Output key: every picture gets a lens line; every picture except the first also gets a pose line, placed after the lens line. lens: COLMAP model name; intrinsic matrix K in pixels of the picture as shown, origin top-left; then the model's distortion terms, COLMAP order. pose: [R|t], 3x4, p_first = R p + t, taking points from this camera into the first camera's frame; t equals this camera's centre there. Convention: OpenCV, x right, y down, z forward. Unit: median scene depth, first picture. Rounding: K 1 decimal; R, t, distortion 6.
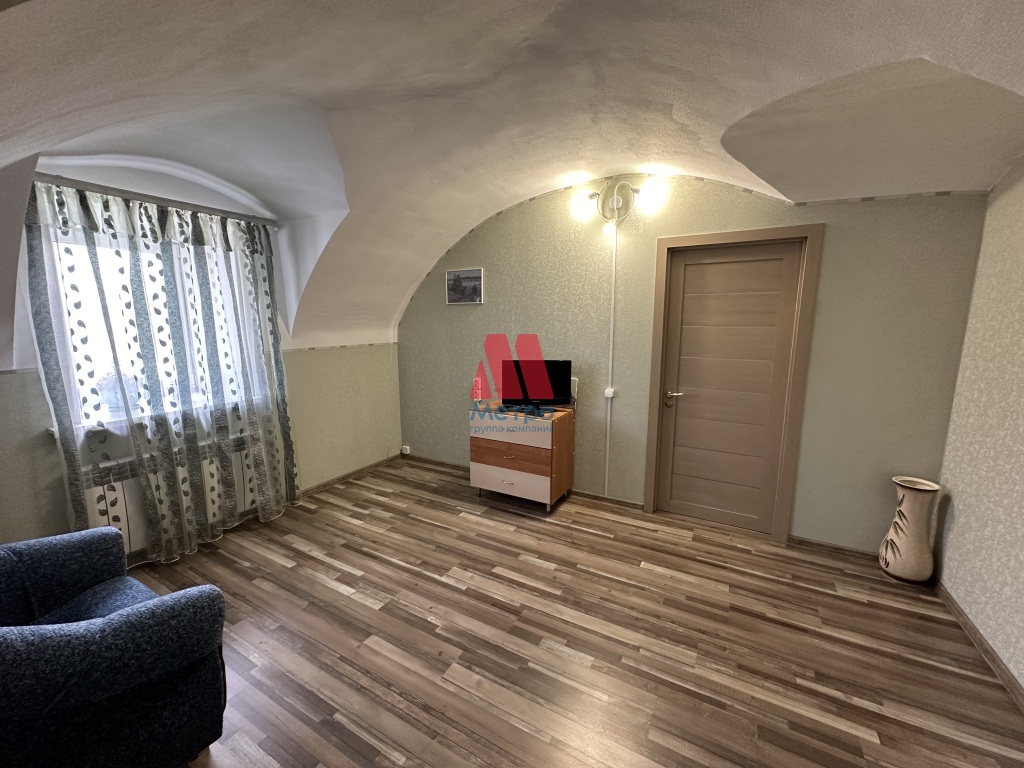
lens RADIAL K [[409.2, 0, 511.3], [0, 409.2, 385.2], [0, 0, 1]] dist [-0.003780, 0.000808]
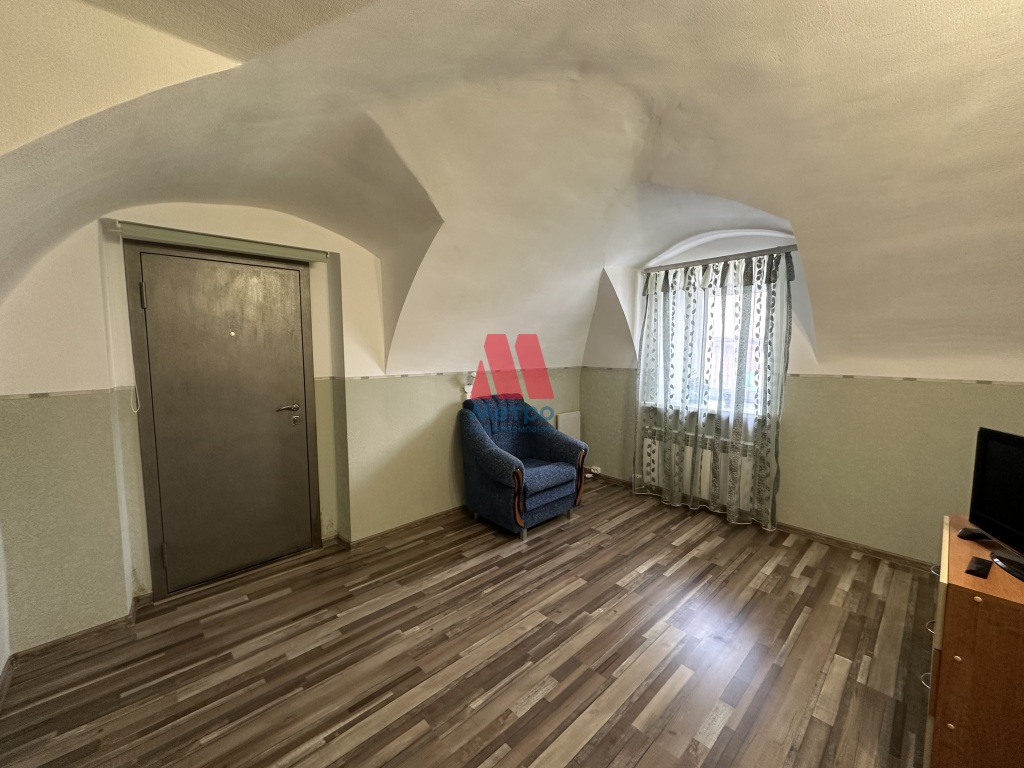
lens RADIAL K [[409.2, 0, 507.8], [0, 409.2, 378.6], [0, 0, 1]] dist [-0.003780, 0.000808]
pose [[-0.308167, 0.070966, -0.948682, 0.728337], [-0.152016, 0.980727, 0.122744, -0.112337], [0.939108, 0.182040, -0.291440, 0.807175]]
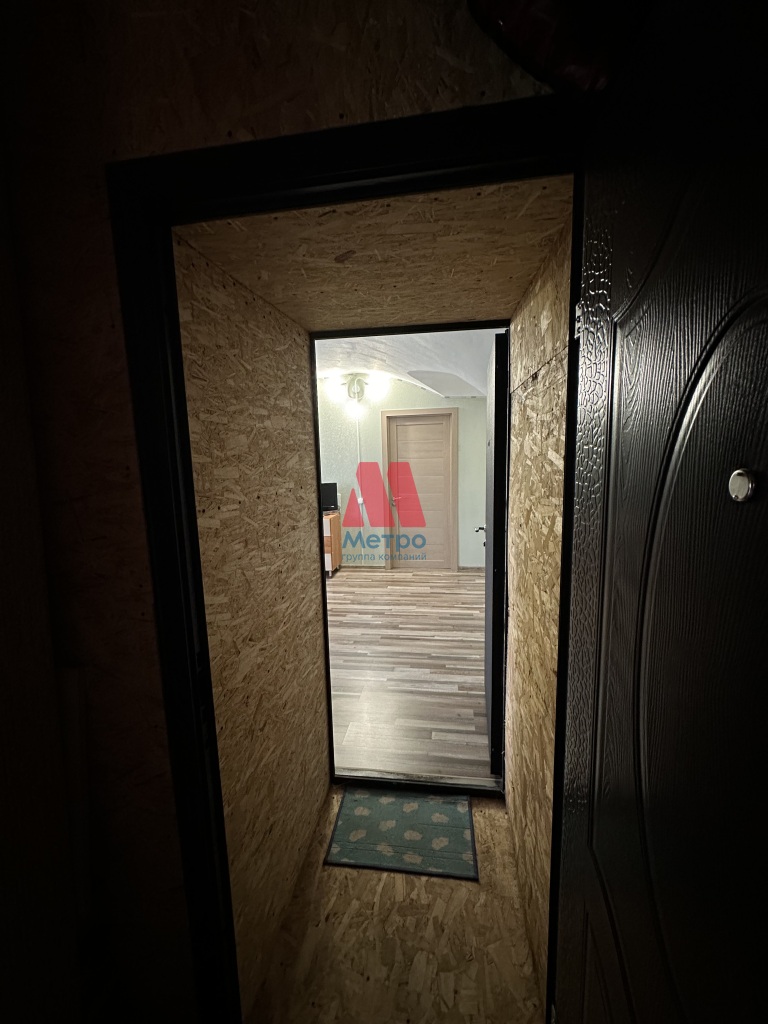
lens RADIAL K [[409.2, 0, 381.1], [0, 409.2, 514.2], [0, 0, 1]] dist [-0.003780, 0.000808]
pose [[0.937568, -0.074473, 0.339736, -0.323231], [0.081789, 0.996623, -0.007245, 0.118453], [-0.338049, 0.034579, 0.940493, -0.763312]]
